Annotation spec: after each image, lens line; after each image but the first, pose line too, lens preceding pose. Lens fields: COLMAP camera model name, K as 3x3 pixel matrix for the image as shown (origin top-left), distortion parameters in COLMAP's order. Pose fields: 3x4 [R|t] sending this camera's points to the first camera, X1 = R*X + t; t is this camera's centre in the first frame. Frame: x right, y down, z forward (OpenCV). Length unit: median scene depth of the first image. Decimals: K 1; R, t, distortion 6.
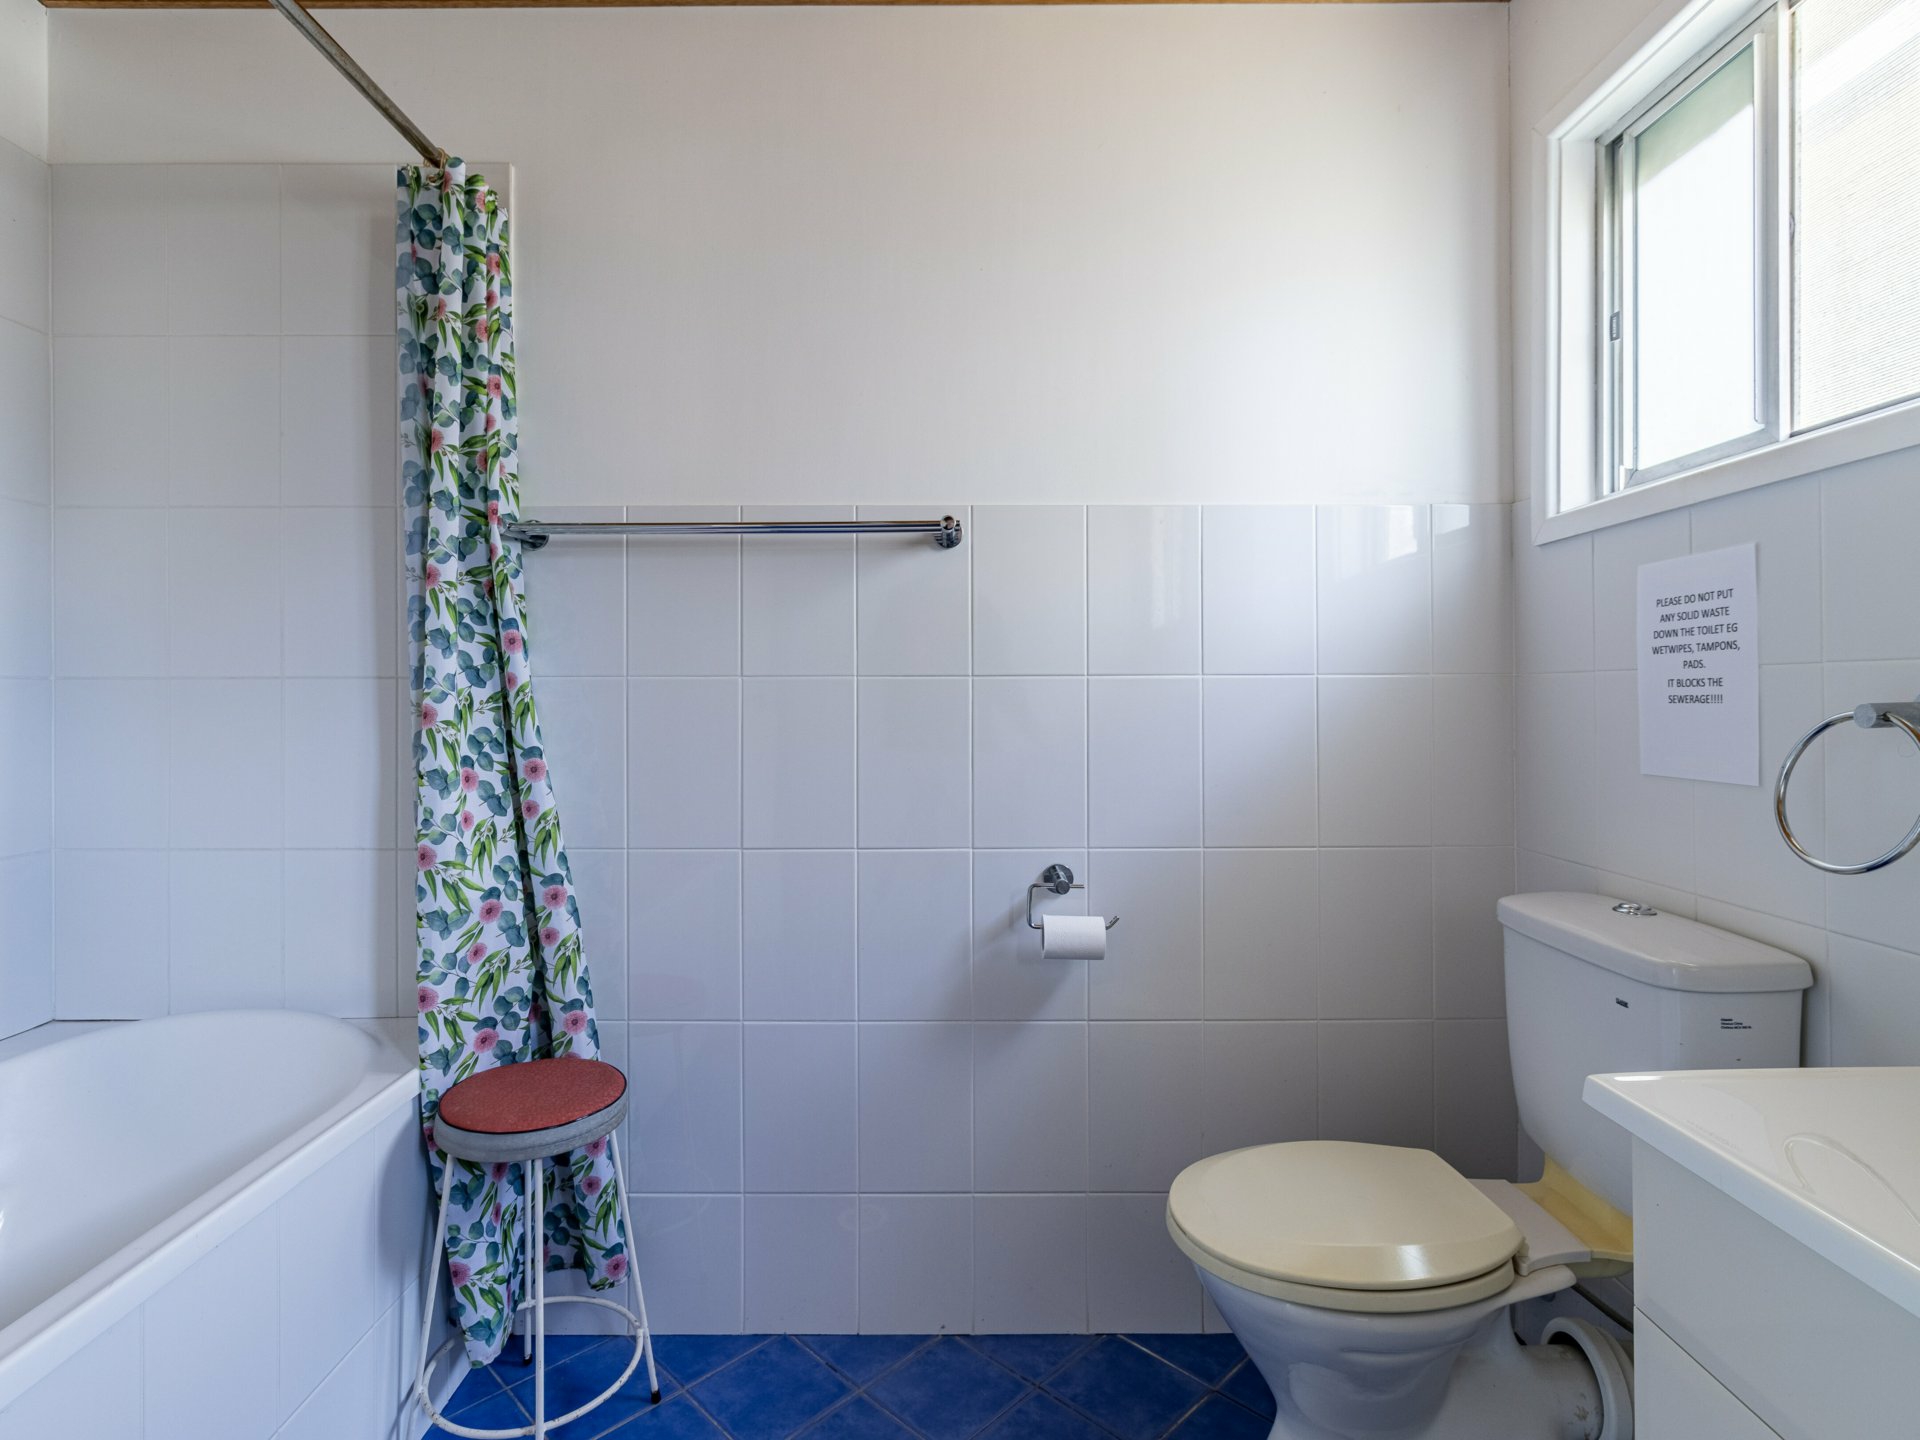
lens RADIAL K [[1017.2, 0, 929.8], [0, 1017.2, 696.1], [0, 0, 1]] dist [0.001908, 0.001229]
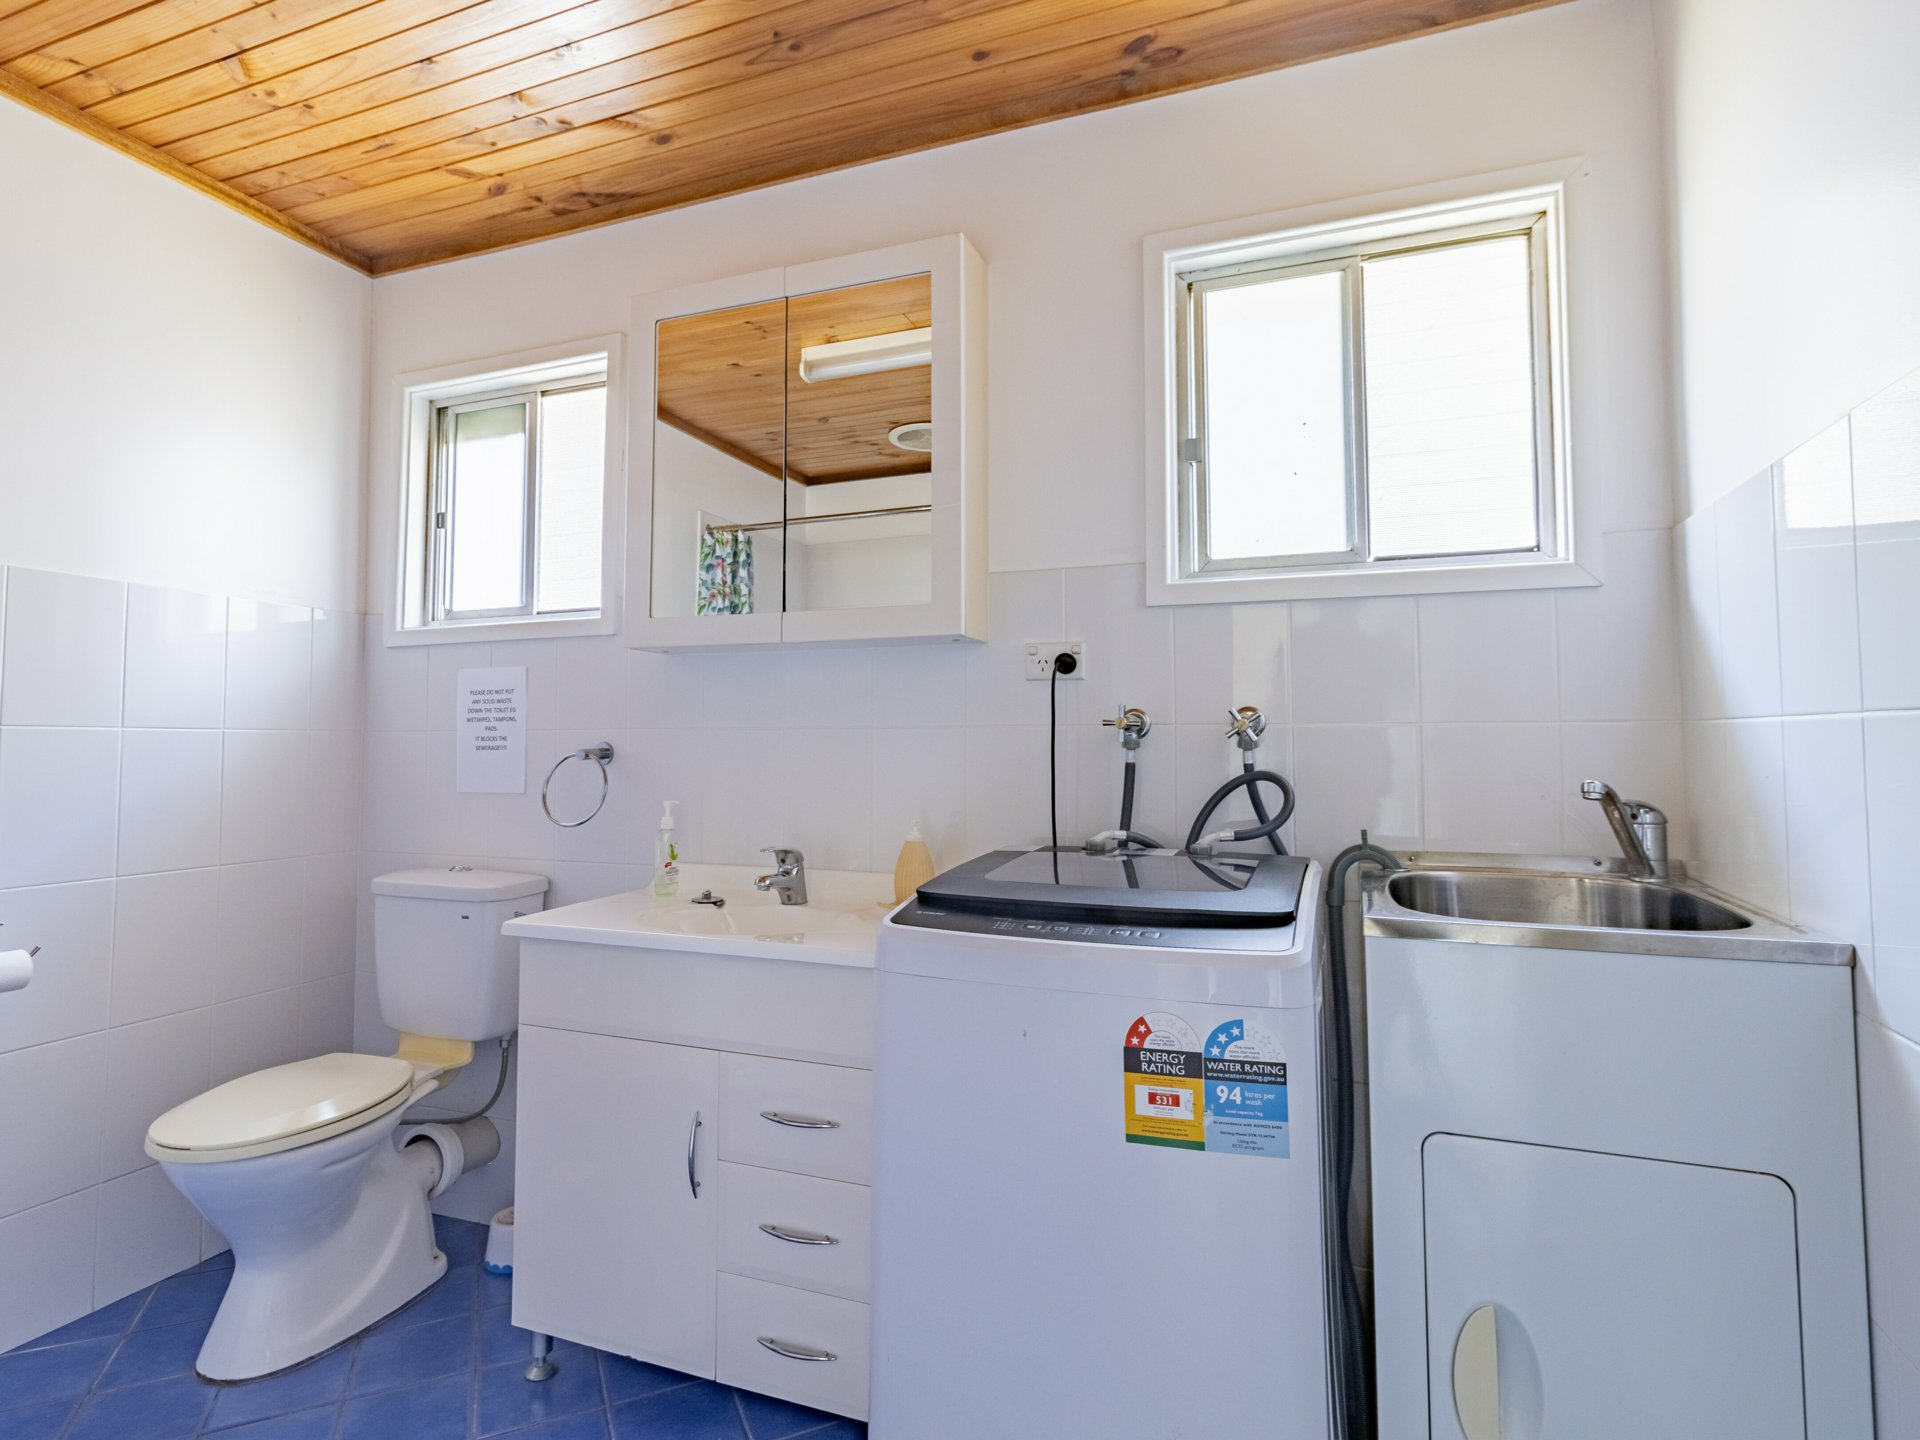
lens RADIAL K [[1017.2, 0, 929.8], [0, 1017.2, 696.1], [0, 0, 1]] dist [0.001908, 0.001229]
pose [[0.361808, 0.056661, 0.930529, -0.628200], [-0.002161, 0.998200, -0.059941, 0.017150], [-0.932250, 0.019676, 0.361279, -0.365241]]
